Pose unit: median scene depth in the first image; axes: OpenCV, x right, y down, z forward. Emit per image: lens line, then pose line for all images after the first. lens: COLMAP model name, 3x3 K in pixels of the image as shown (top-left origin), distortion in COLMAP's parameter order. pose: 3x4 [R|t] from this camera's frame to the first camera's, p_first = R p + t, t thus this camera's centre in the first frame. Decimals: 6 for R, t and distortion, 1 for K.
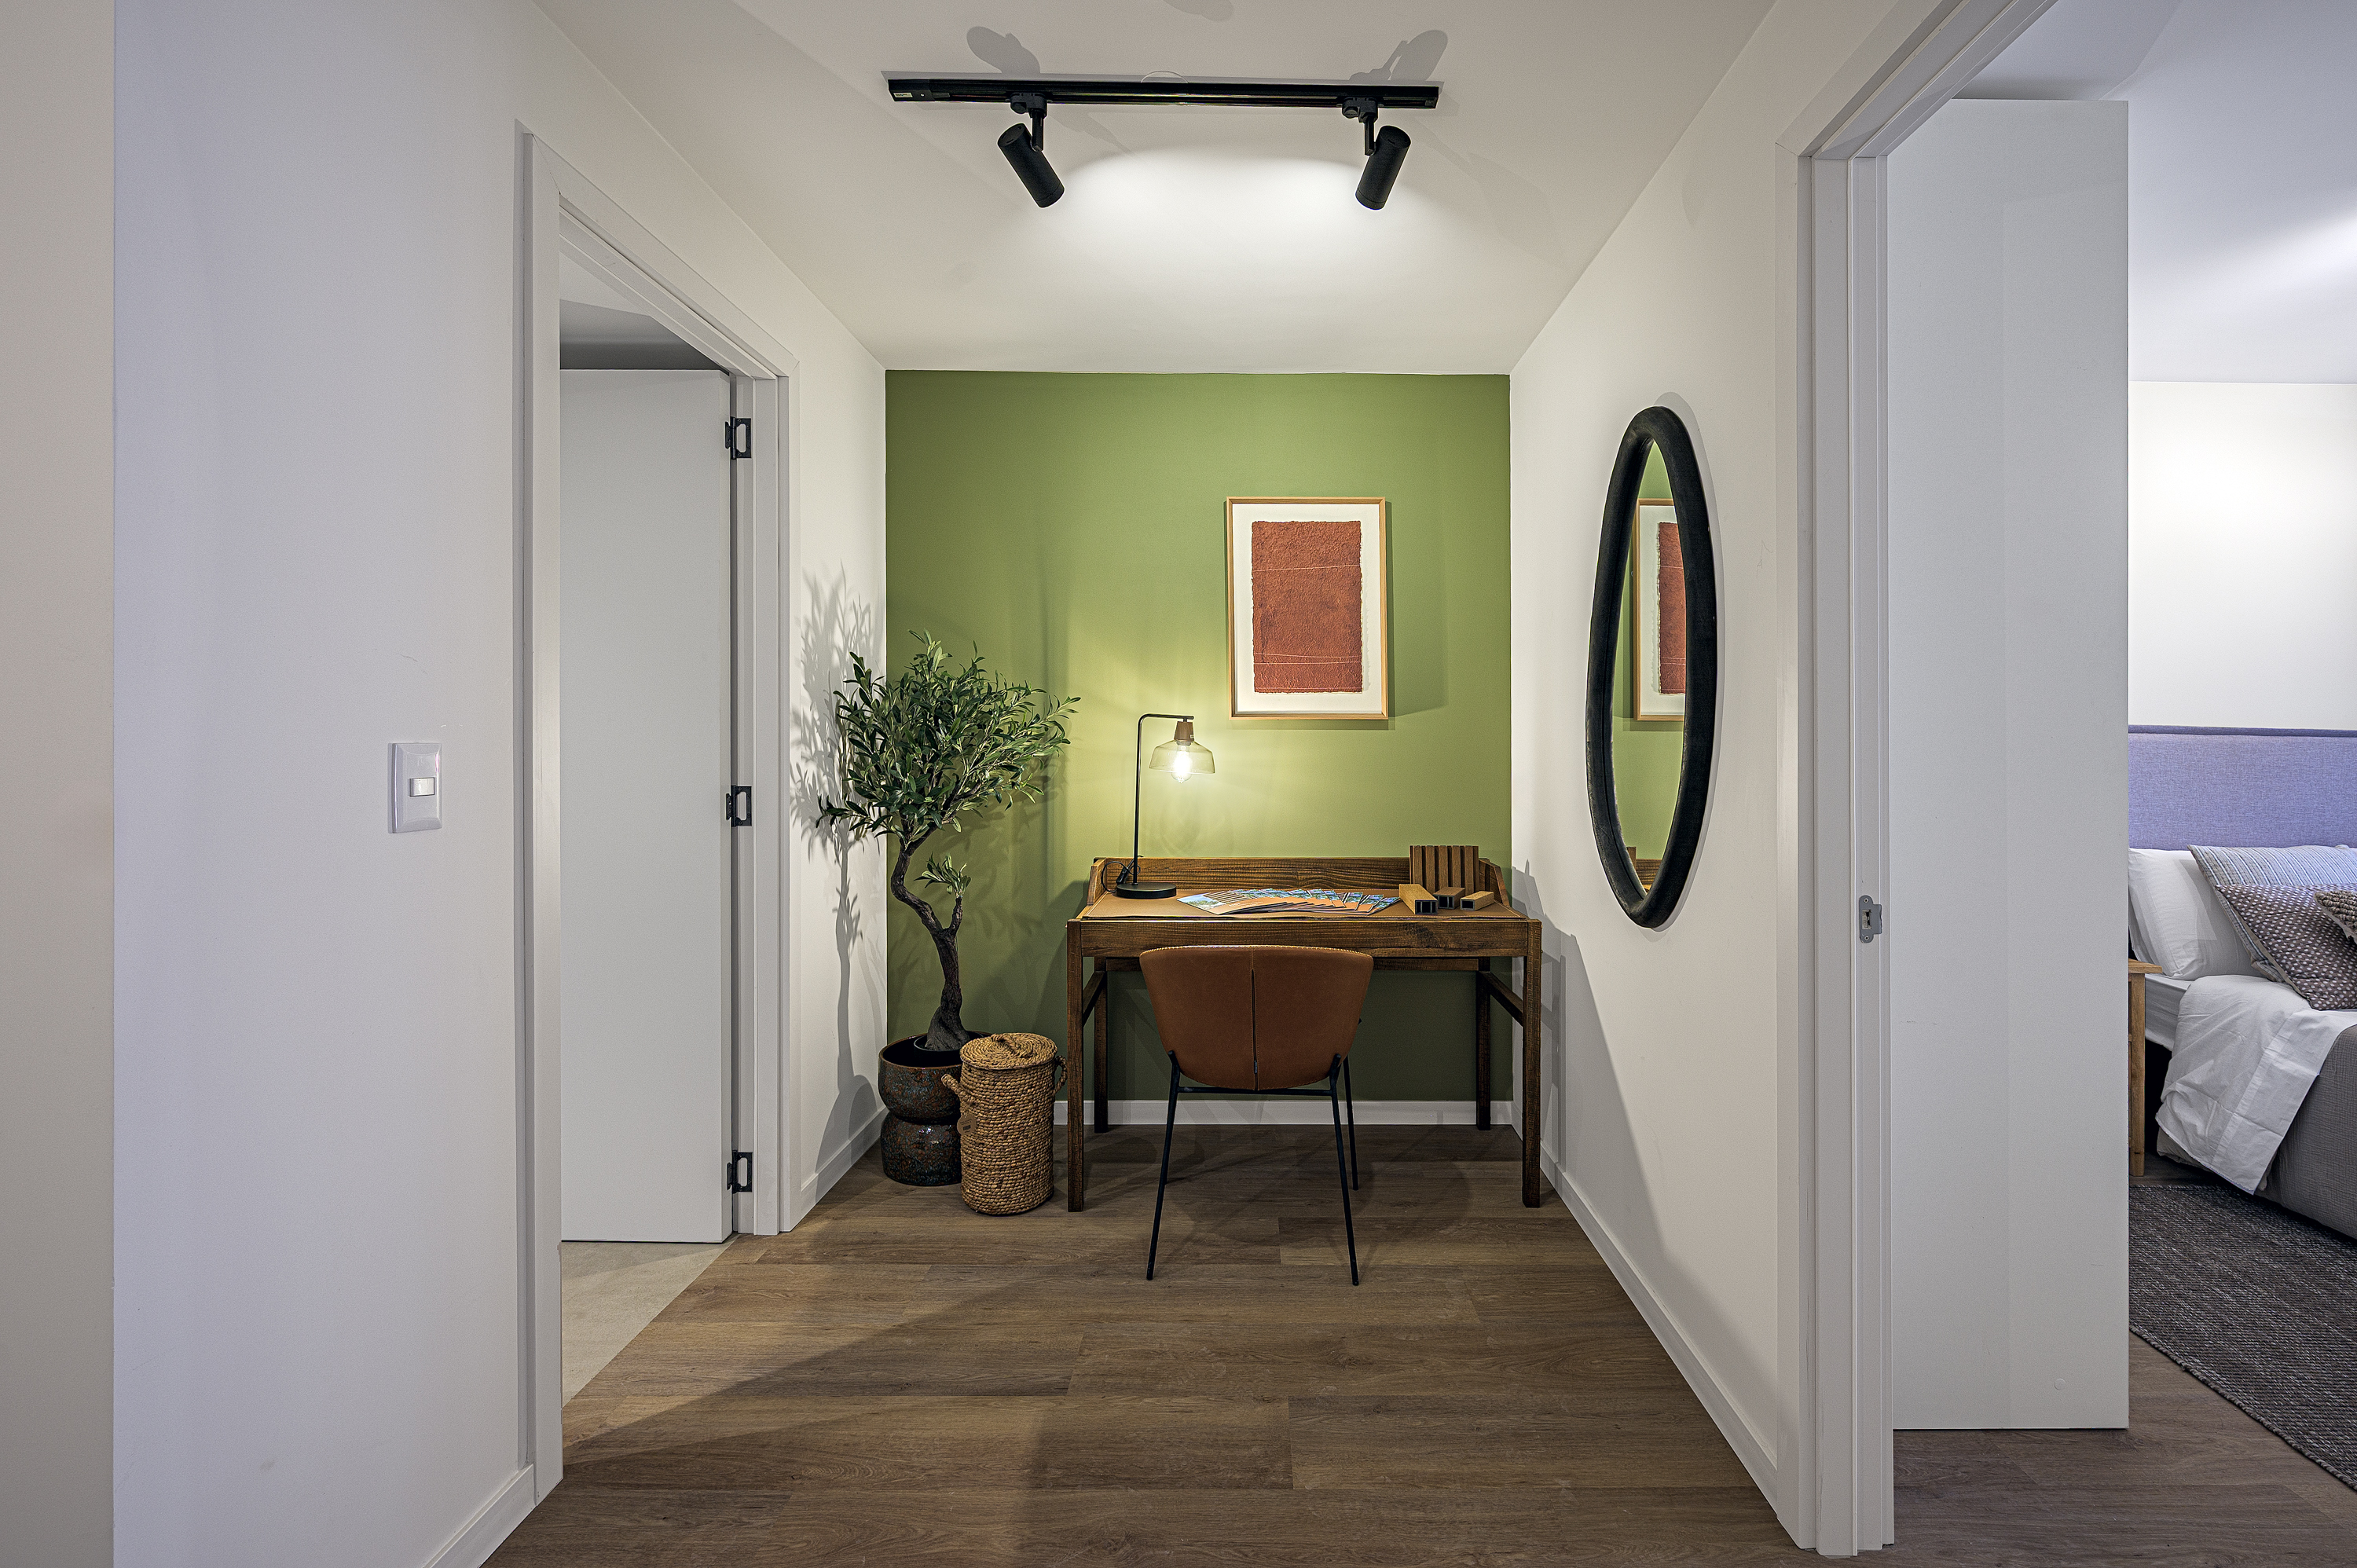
lens RADIAL K [[972.0, 0, 1246.9], [0, 972.0, 747.2], [0, 0, 1]] dist [-0.002623, -0.000356]
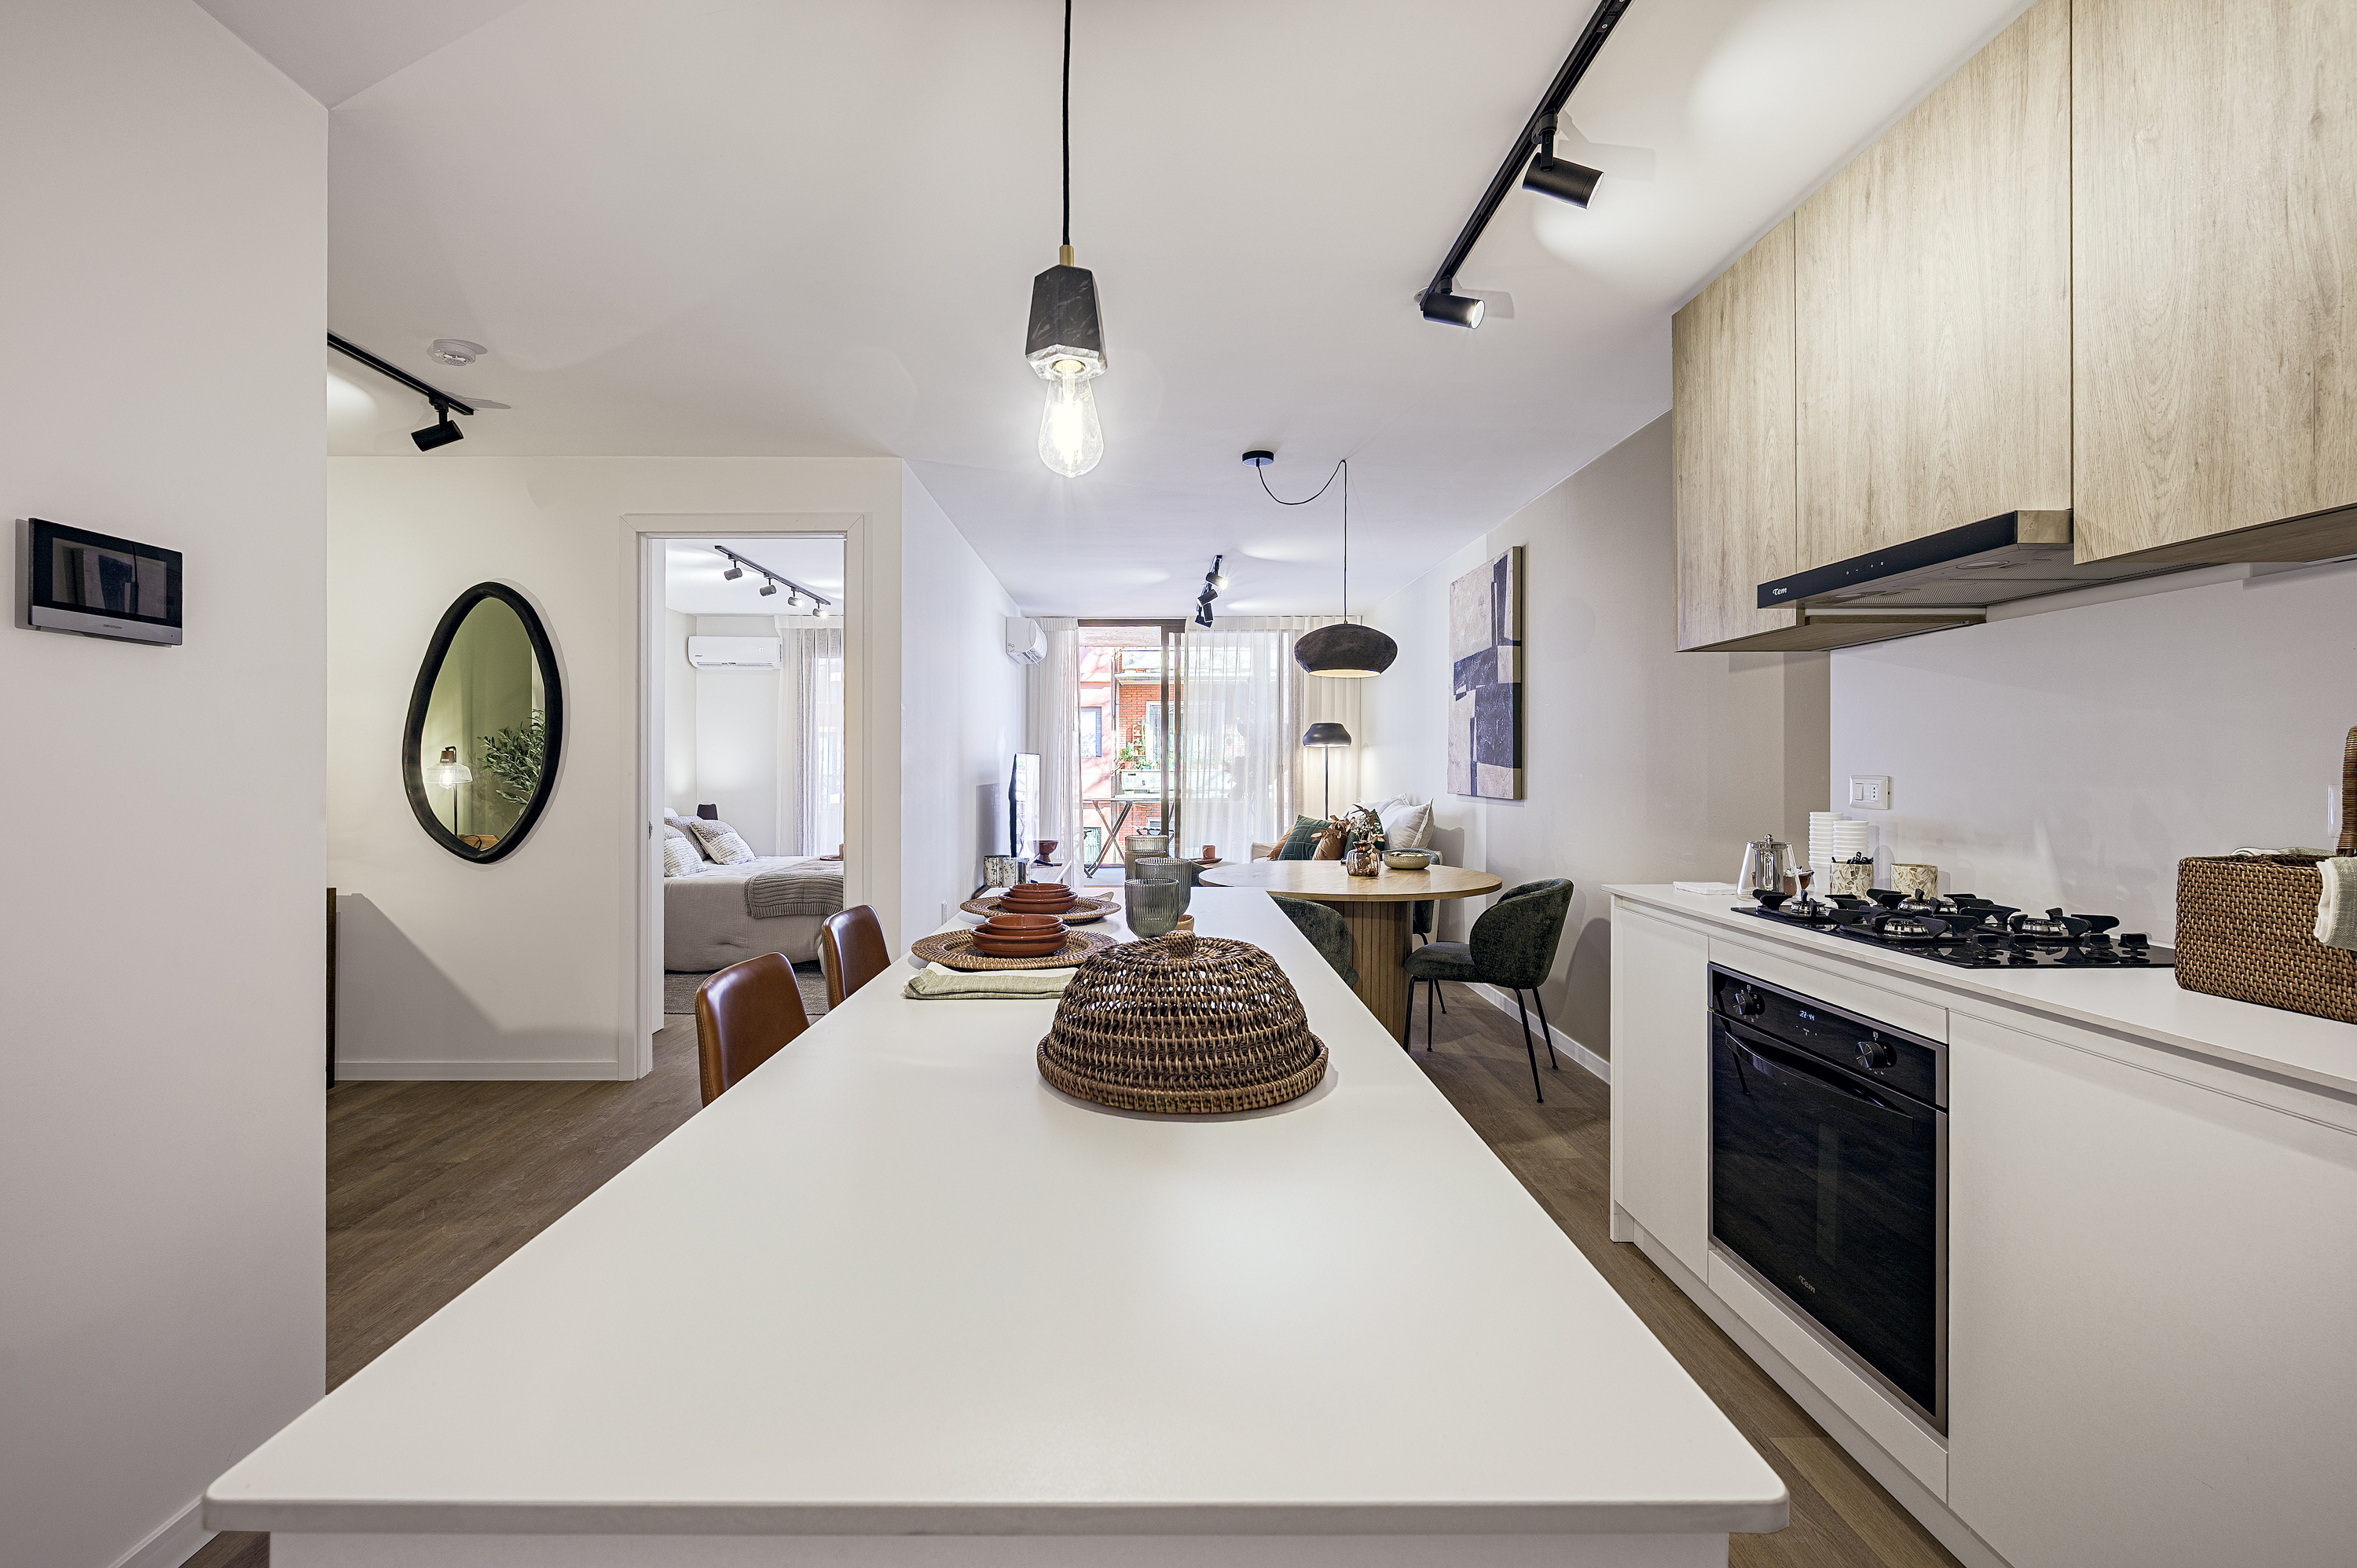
lens RADIAL K [[963.9, 0, 1140.7], [0, 963.9, 774.0], [0, 0, 1]] dist [-0.000382, -0.000090]
pose [[0.005993, -0.009282, 0.999939, -1.117226], [0.002085, 0.999955, 0.009269, 0.003305], [-0.999980, 0.002030, 0.006012, -0.196745]]
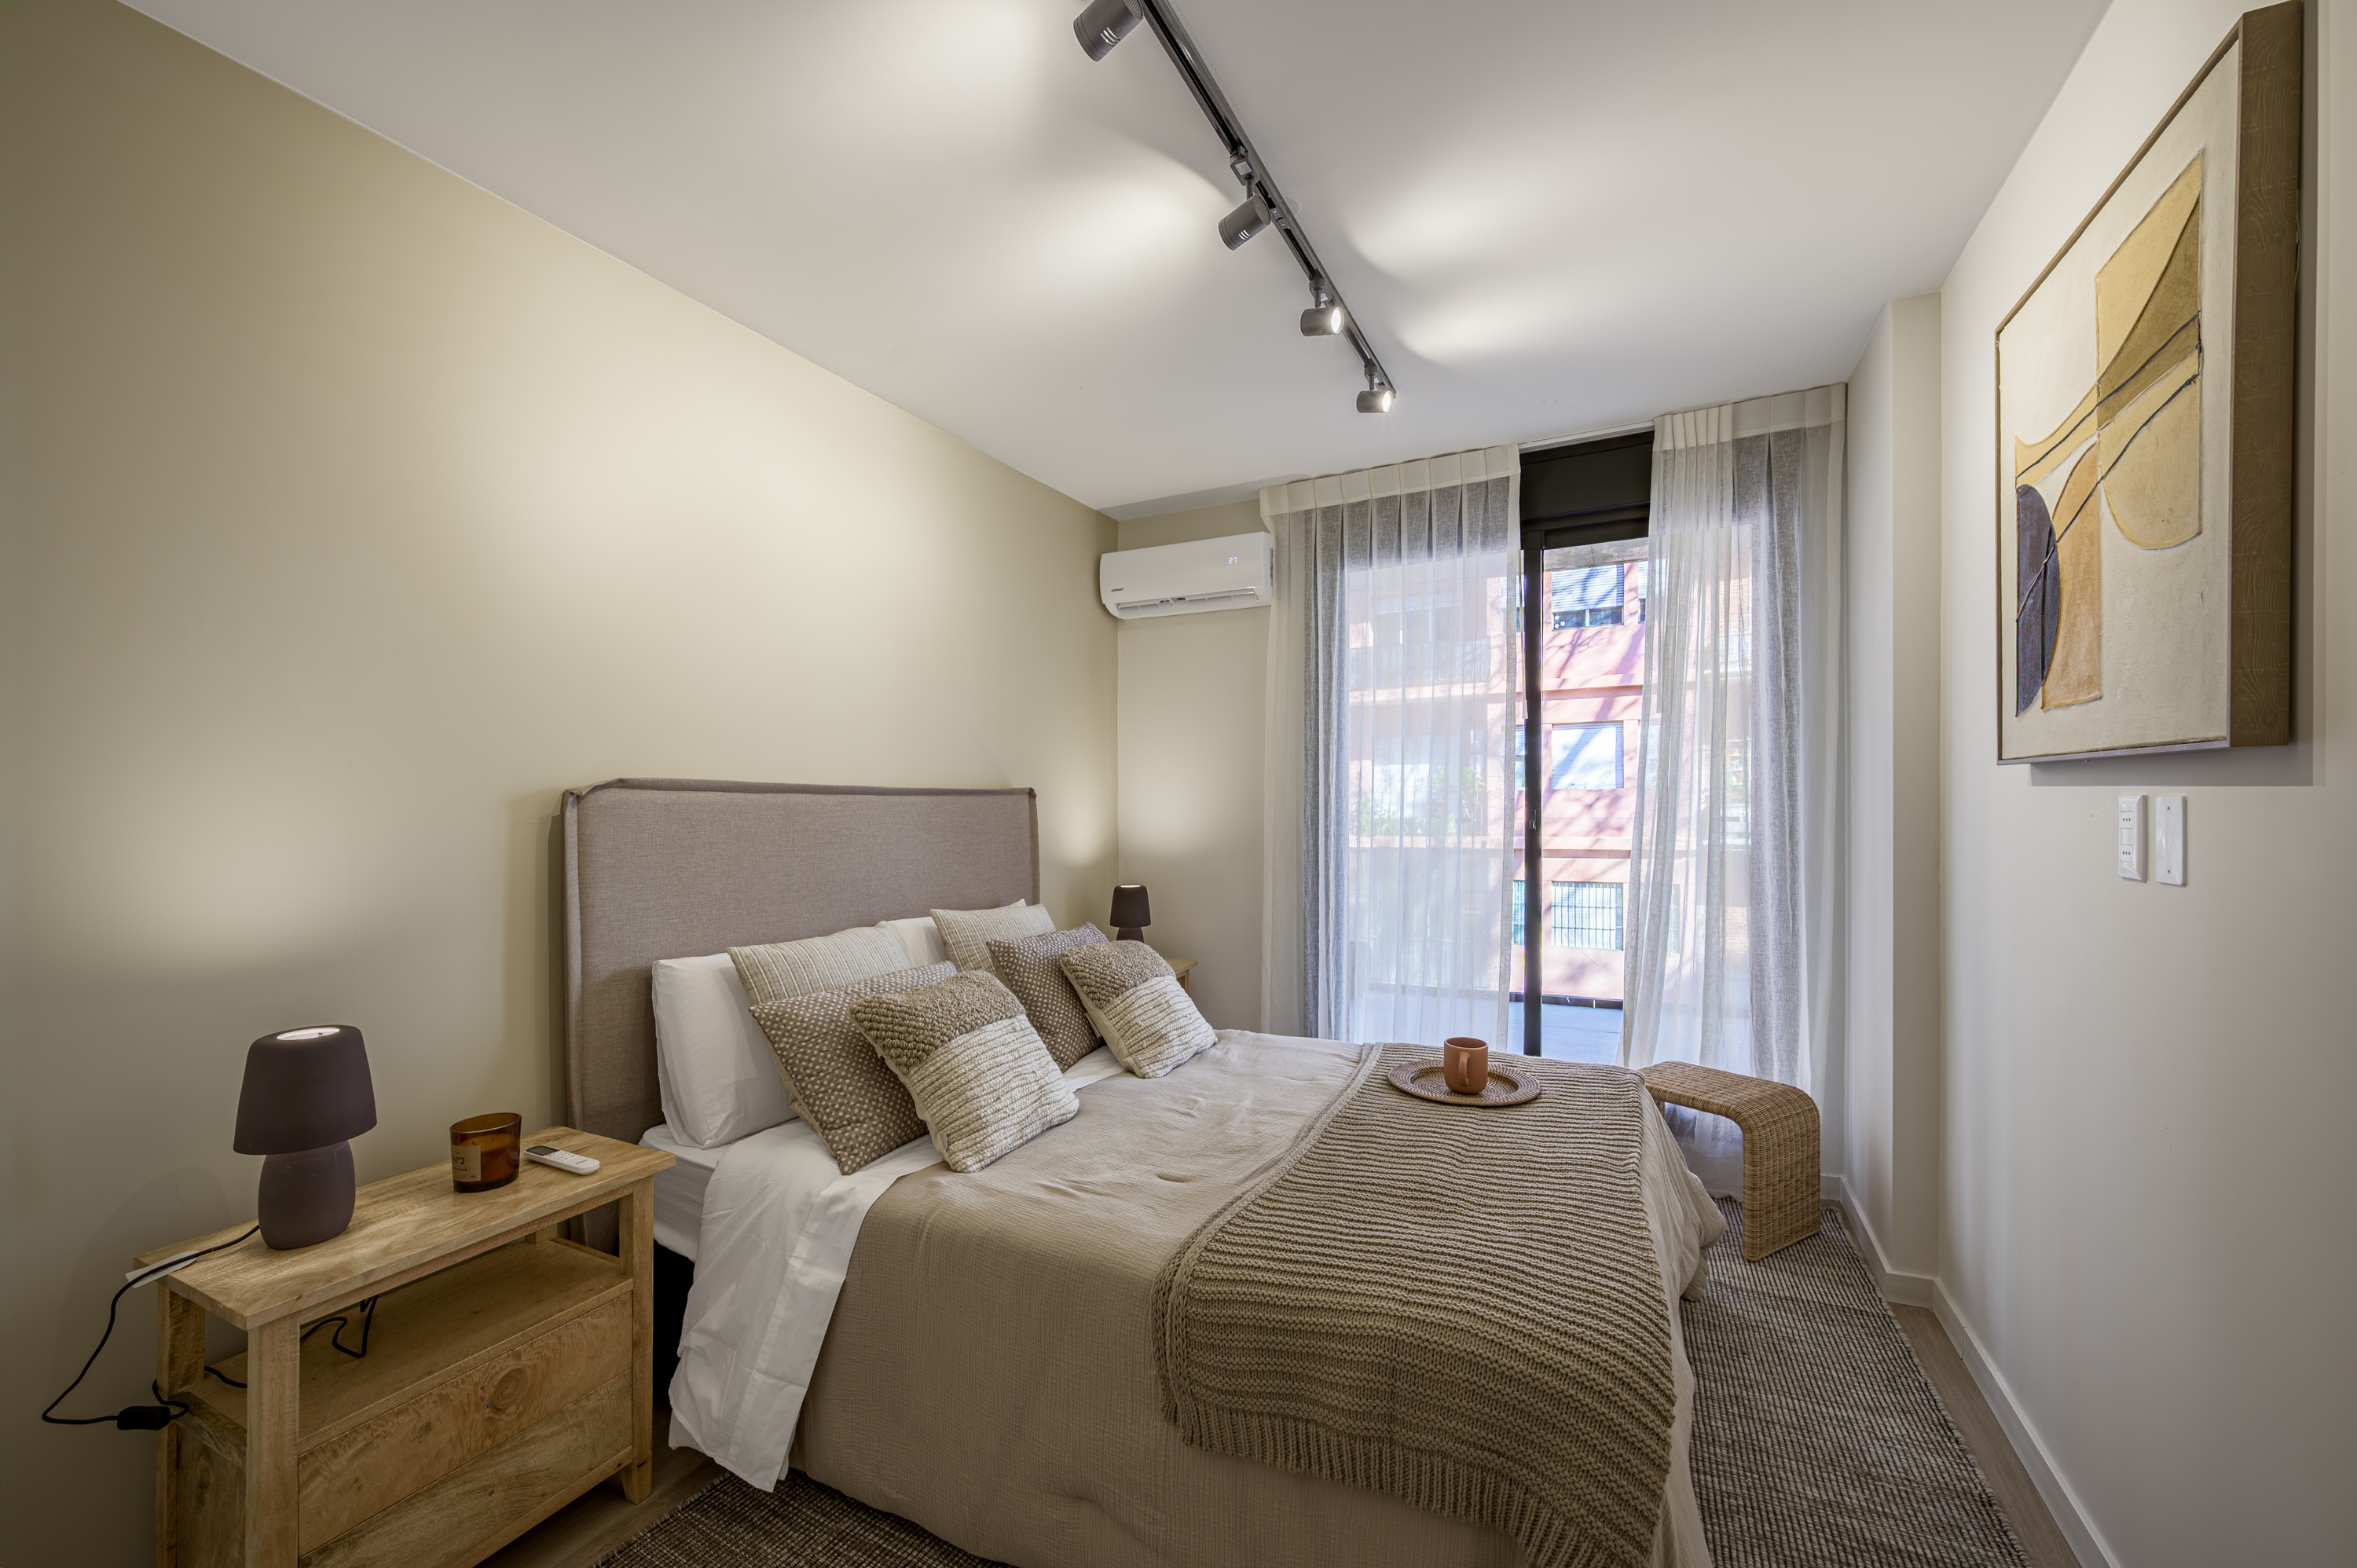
lens RADIAL K [[963.9, 0, 1140.7], [0, 963.9, 774.0], [0, 0, 1]] dist [-0.000382, -0.000090]
pose [[0.469590, 0.024322, 0.882549, 0.555318], [0.002041, 0.999588, -0.028633, -0.005814], [-0.882882, 0.015247, 0.469347, 0.455360]]
